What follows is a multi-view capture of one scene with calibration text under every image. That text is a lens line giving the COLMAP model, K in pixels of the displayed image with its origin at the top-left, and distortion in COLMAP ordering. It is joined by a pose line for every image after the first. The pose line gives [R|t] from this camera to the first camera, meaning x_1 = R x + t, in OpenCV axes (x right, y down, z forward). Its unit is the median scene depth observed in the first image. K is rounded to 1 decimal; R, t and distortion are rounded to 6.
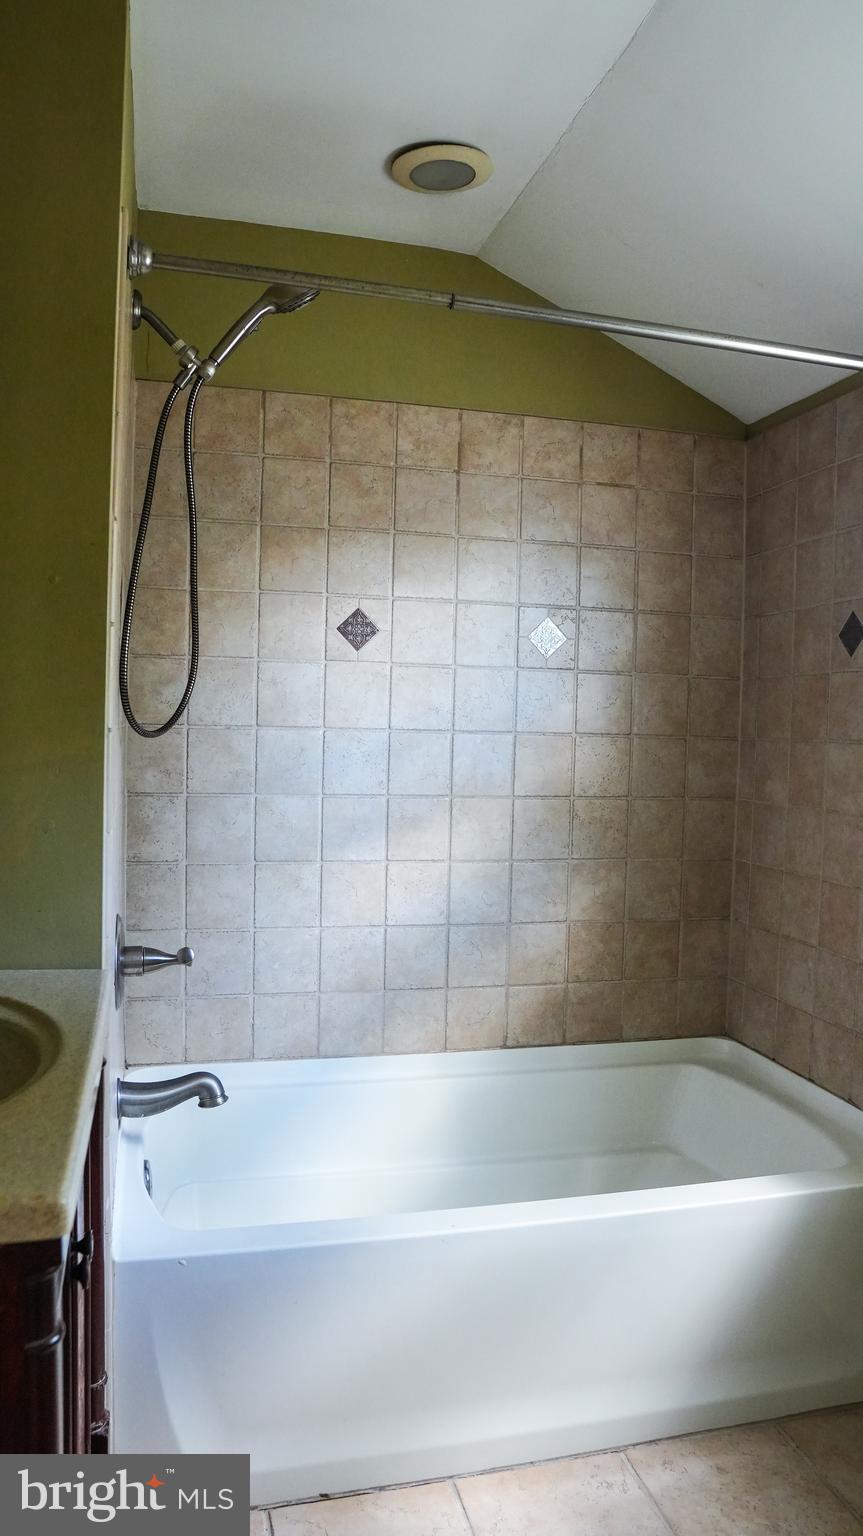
lens RADIAL K [[1092.0, 0, 439.0], [0, 1092.0, 772.3], [0, 0, 1]] dist [-0.110972, 0.075919]
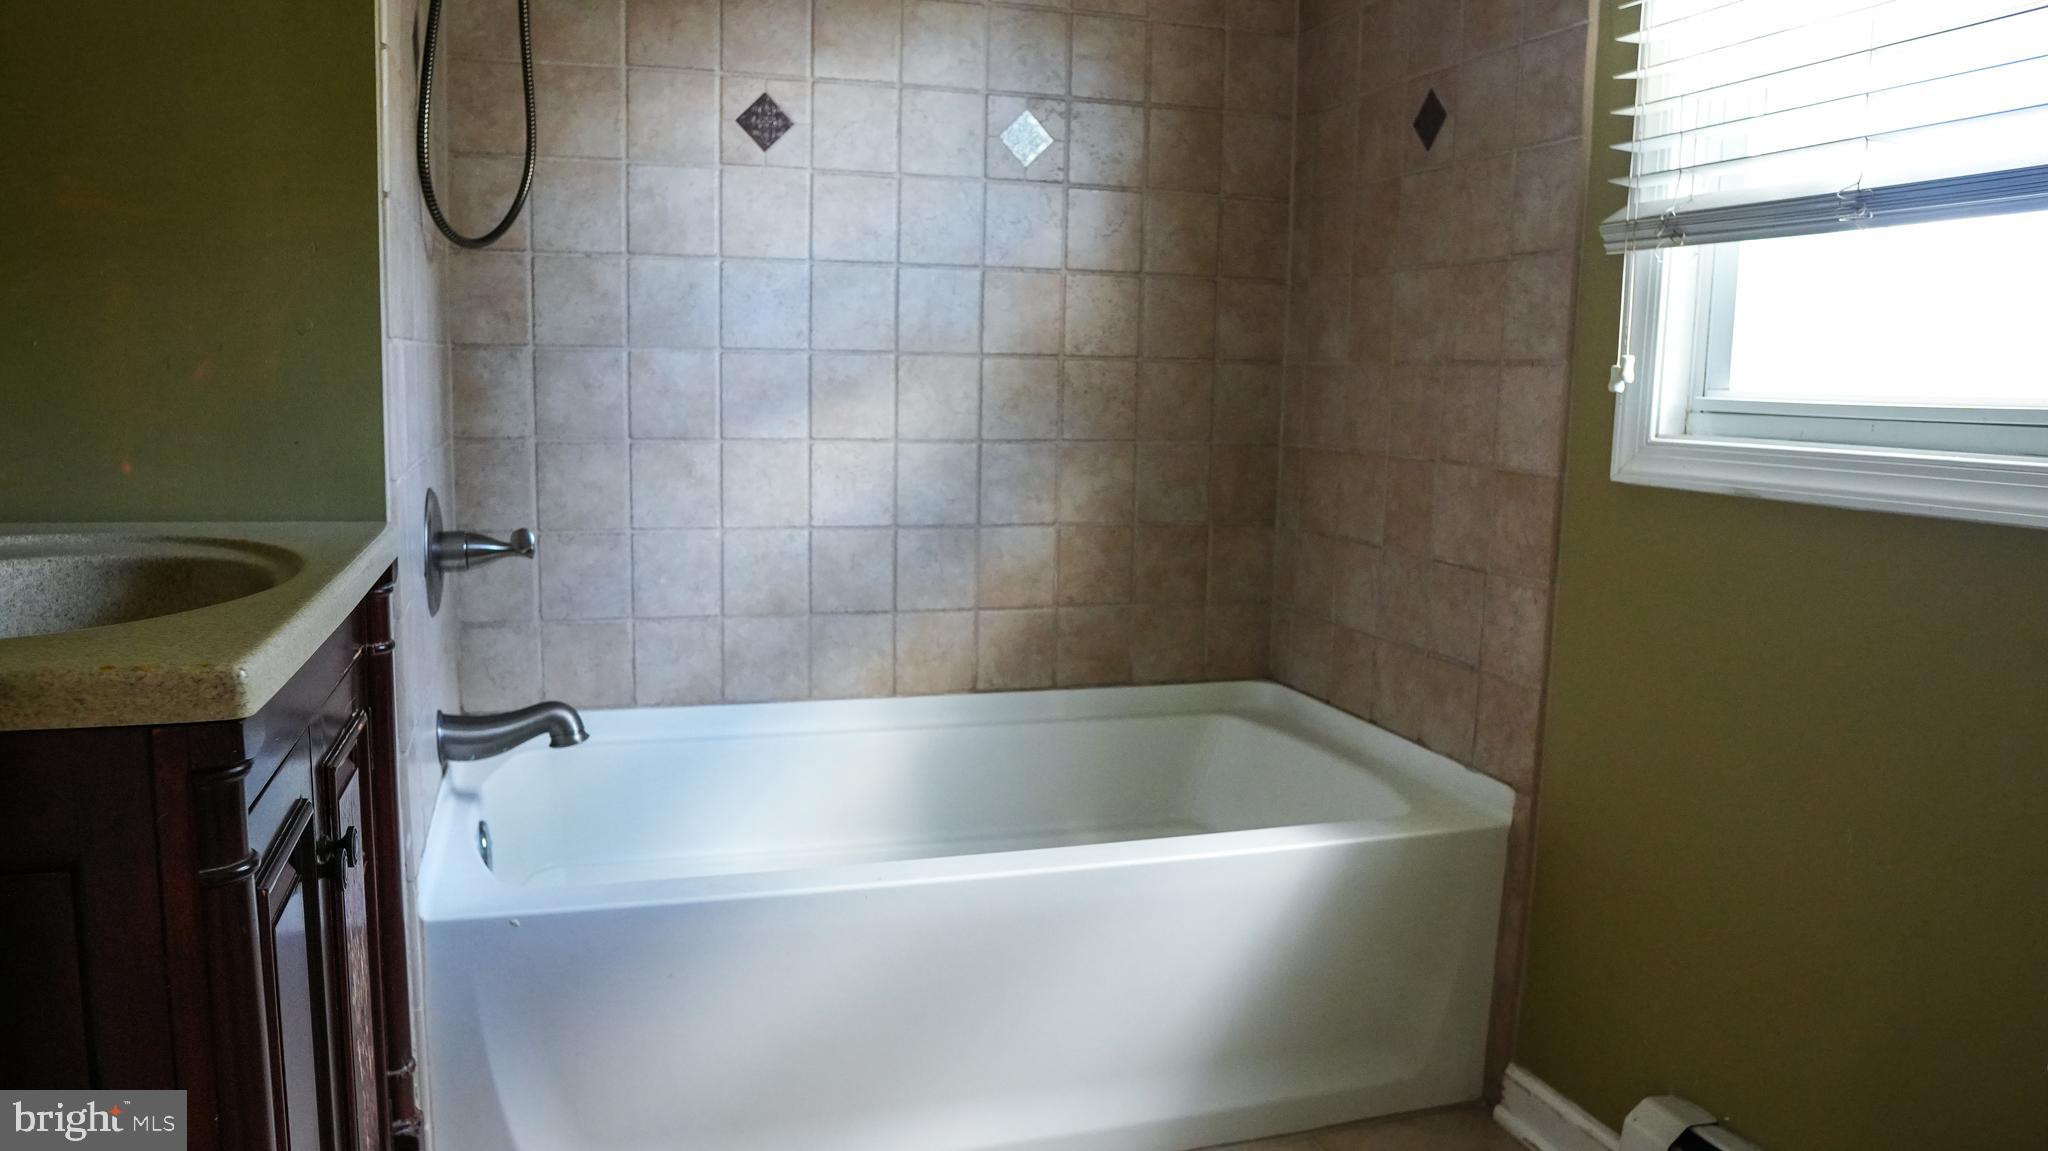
lens RADIAL K [[1456.0, 0, 1021.0], [0, 1456.0, 580.7], [0, 0, 1]] dist [-0.110972, 0.075919]
pose [[0.998674, -0.011539, 0.050180, 0.043686], [0.006491, 0.995004, 0.099624, 0.077439], [-0.051079, -0.099166, 0.993759, 0.000822]]
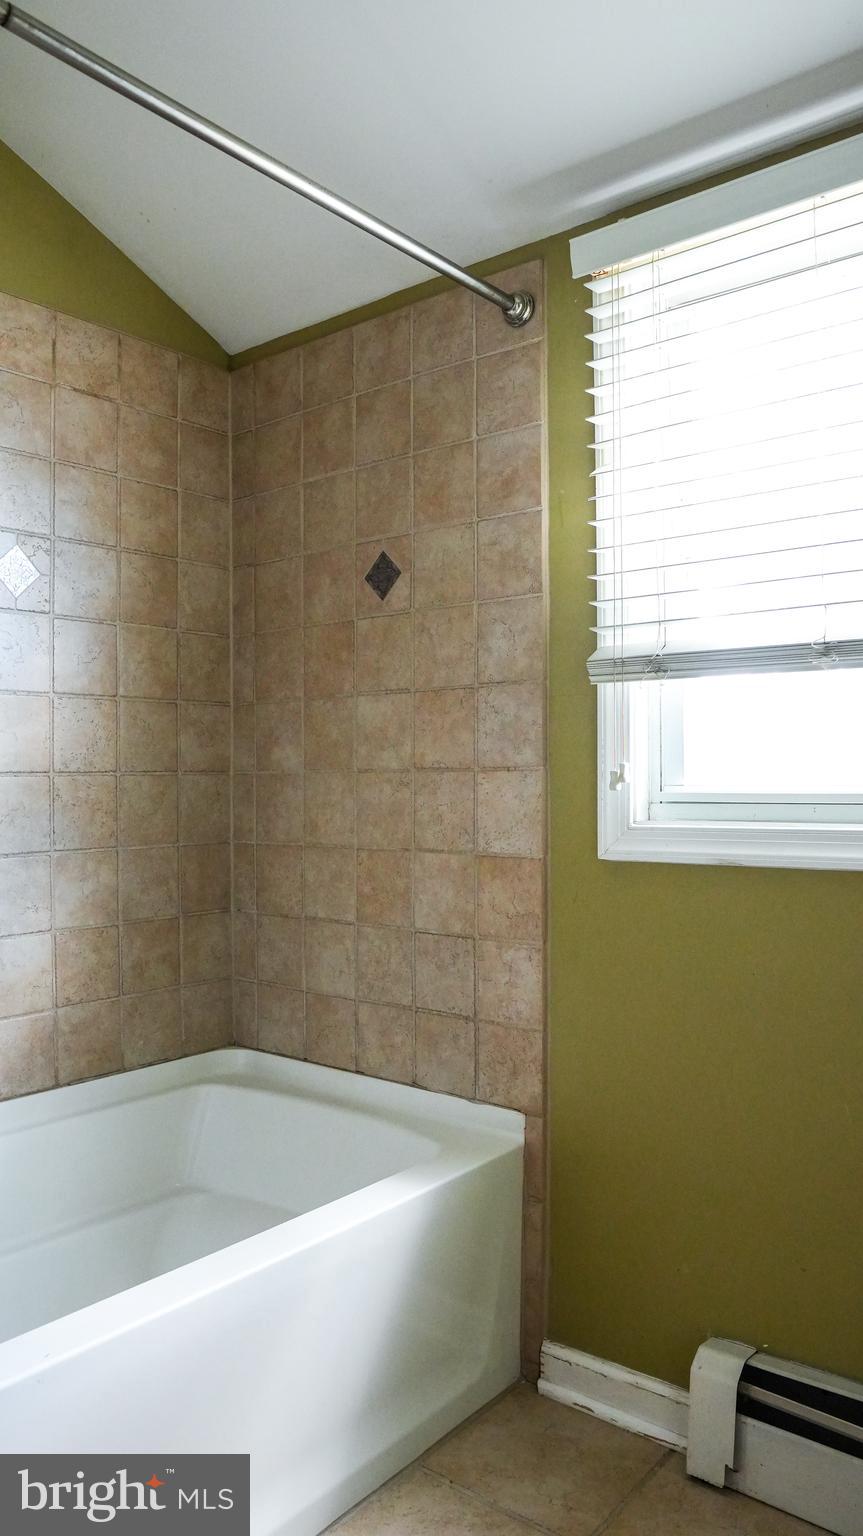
lens RADIAL K [[1092.0, 0, 439.0], [0, 1092.0, 772.3], [0, 0, 1]] dist [-0.110972, 0.075919]
pose [[0.803412, -0.030098, 0.594663, -0.120990], [0.052691, 0.998397, -0.020655, 0.054371], [-0.593088, 0.047928, 0.803710, 0.202756]]
